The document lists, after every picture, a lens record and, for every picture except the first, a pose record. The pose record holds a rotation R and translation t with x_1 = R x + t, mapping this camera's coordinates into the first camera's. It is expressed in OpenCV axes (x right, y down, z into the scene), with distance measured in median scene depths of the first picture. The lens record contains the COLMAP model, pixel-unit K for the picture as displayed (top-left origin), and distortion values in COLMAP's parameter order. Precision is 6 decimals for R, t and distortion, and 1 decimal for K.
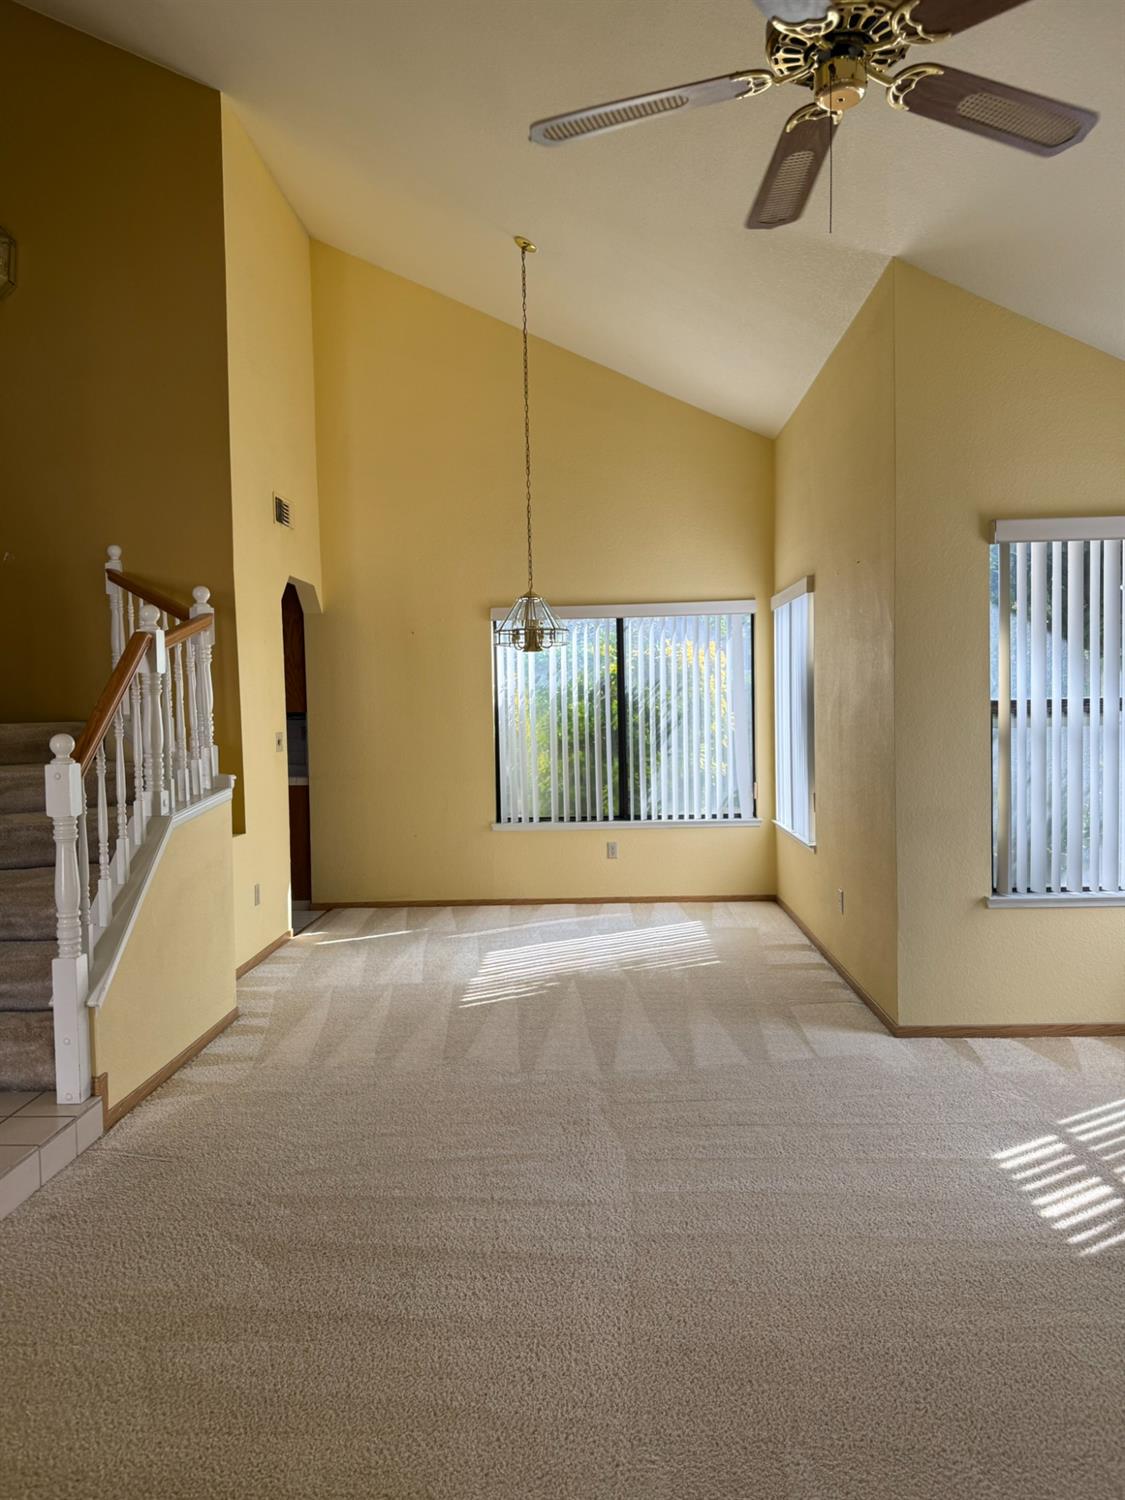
lens RADIAL K [[1055.3, 0, 566.0], [0, 1055.3, 752.5], [0, 0, 1]] dist [0.023679, -0.024468]
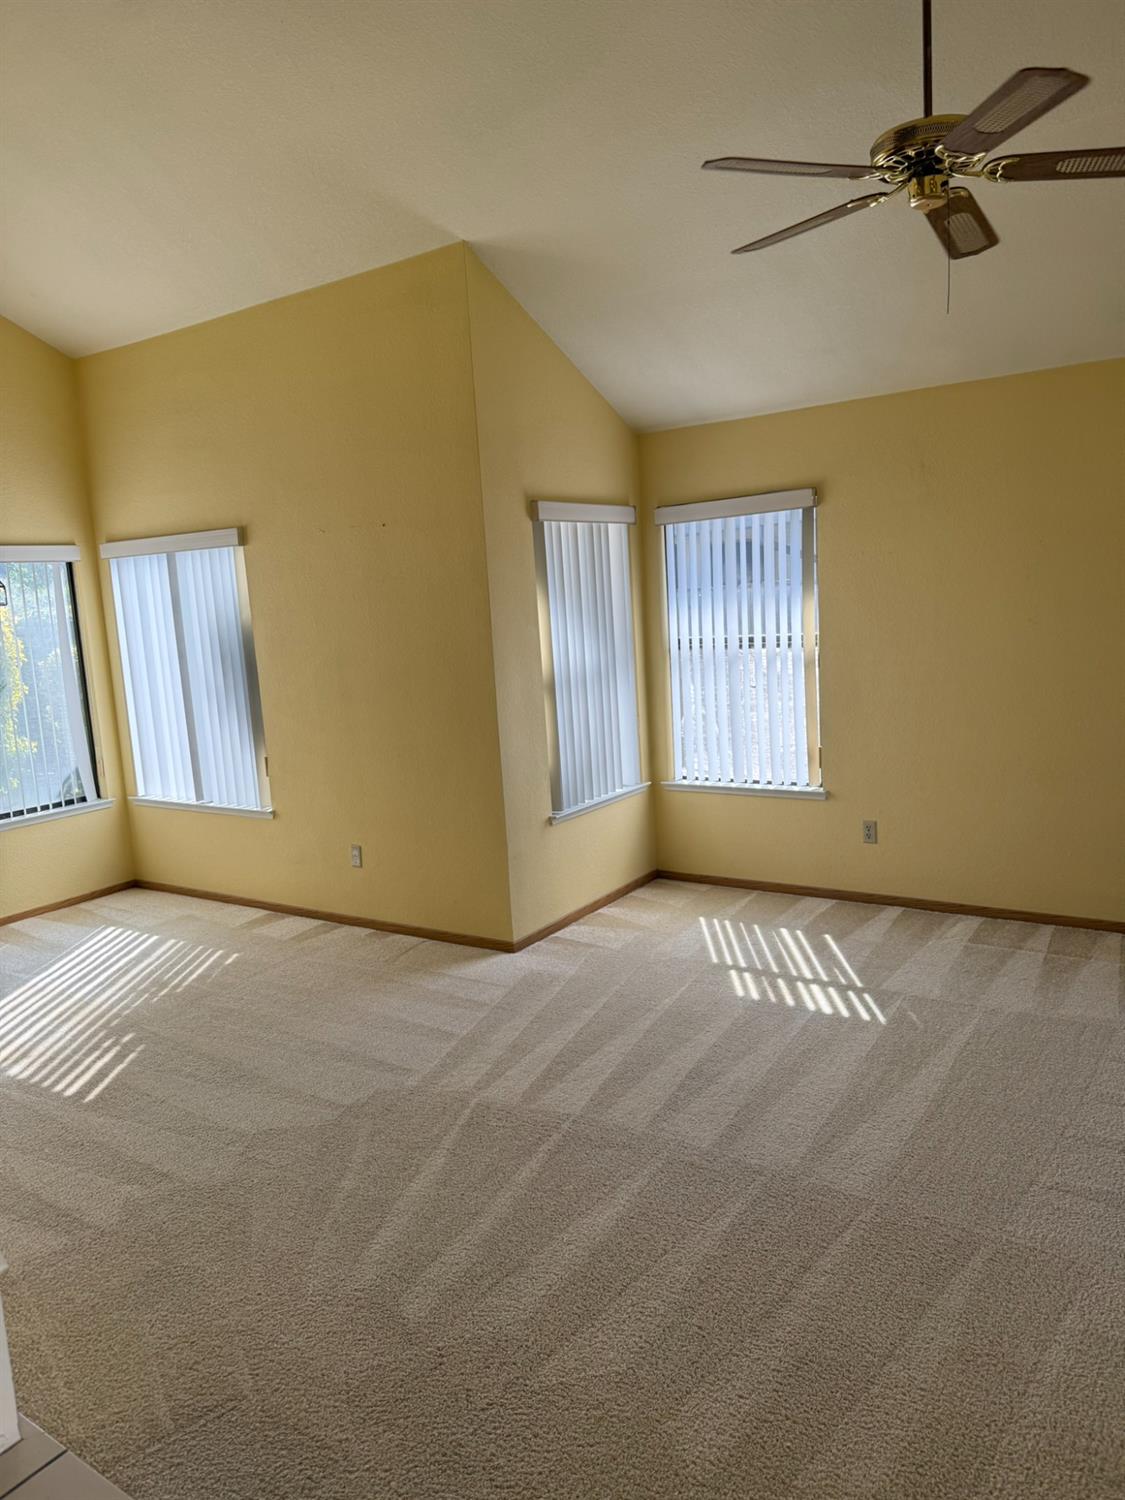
lens RADIAL K [[1055.3, 0, 568.5], [0, 1055.3, 745.2], [0, 0, 1]] dist [0.023679, -0.024468]
pose [[0.525503, -0.132042, 0.840483, -0.458741], [0.086363, 0.991059, 0.101700, -0.049198], [-0.846397, 0.019143, 0.532208, 0.274117]]
